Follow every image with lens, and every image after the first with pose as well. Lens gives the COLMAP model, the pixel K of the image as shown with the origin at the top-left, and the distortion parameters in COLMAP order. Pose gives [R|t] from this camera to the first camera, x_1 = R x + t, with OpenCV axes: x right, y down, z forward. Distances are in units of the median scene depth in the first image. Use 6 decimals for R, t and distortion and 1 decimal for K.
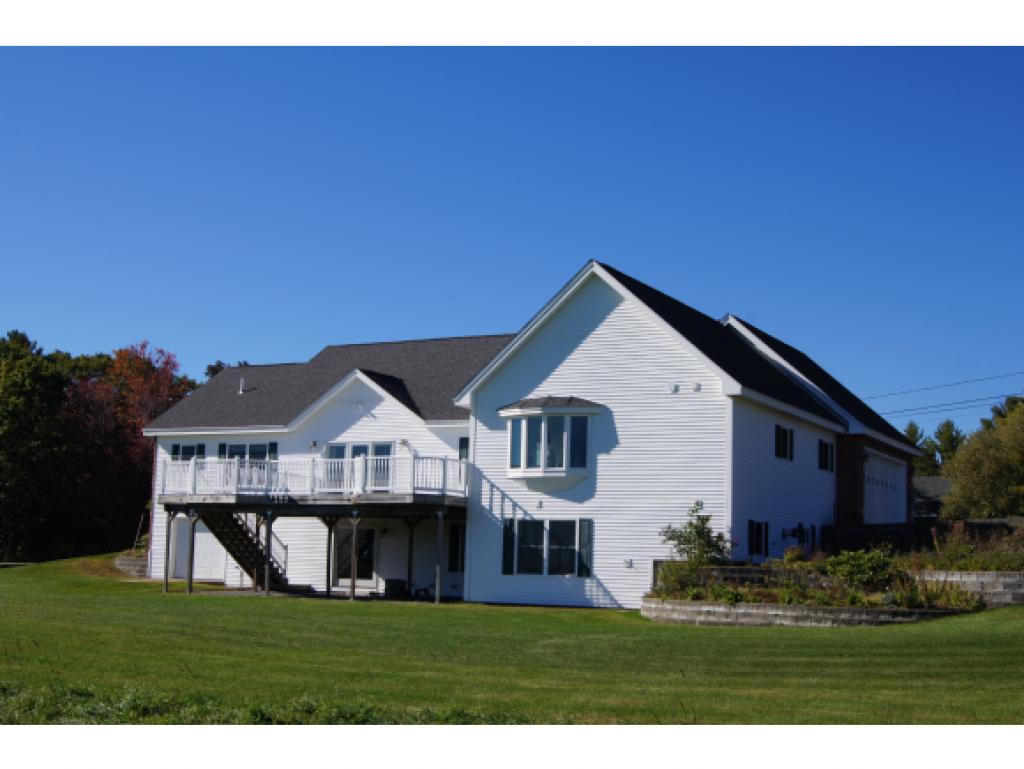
lens RADIAL K [[1382.5, 0, 512.0], [0, 1382.5, 384.5], [0, 0, 1]] dist [-0.032276, 0.018560]
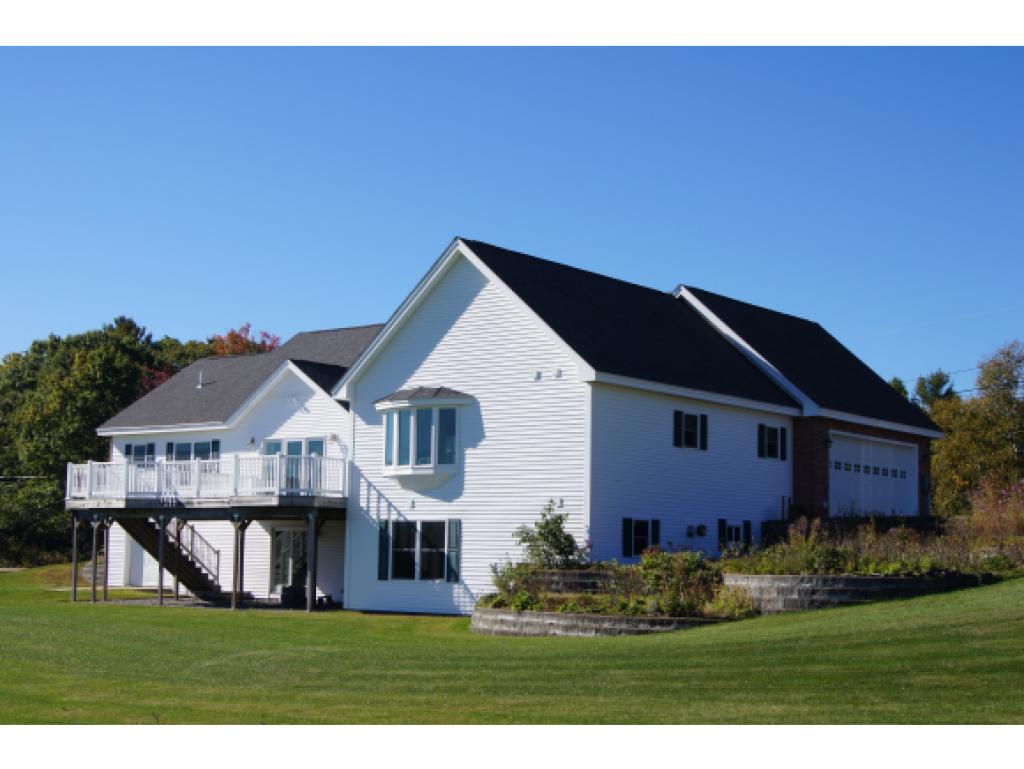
lens RADIAL K [[1590.9, 0, 512.0], [0, 1590.9, 384.5], [0, 0, 1]] dist [-0.022510, -0.005003]
pose [[0.986039, -0.030152, -0.163764, 0.261898], [0.033240, 0.999317, 0.016144, -0.008363], [0.163165, -0.021362, 0.986367, -0.037607]]
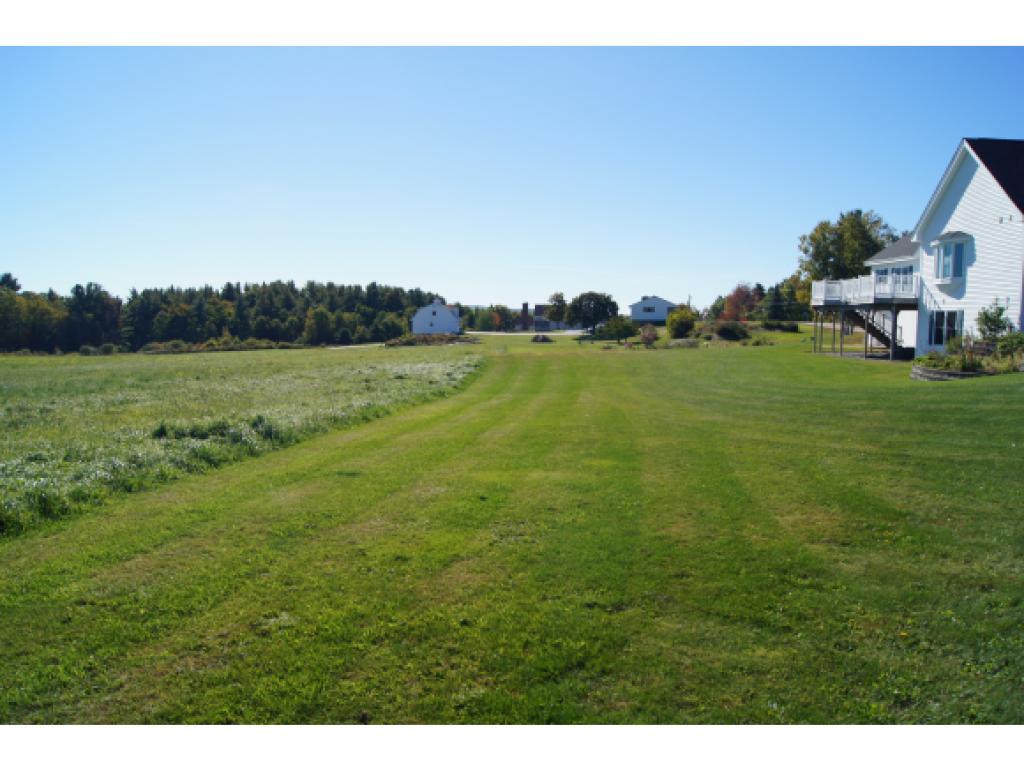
lens RADIAL K [[799.0, 0, 511.1], [0, 799.0, 398.1], [0, 0, 1]] dist [-0.084279, 0.012921]
pose [[0.473623, 0.067300, -0.878152, 0.574649], [0.119212, 0.983001, 0.139631, 0.012175], [0.872622, -0.170819, 0.457549, 0.139313]]
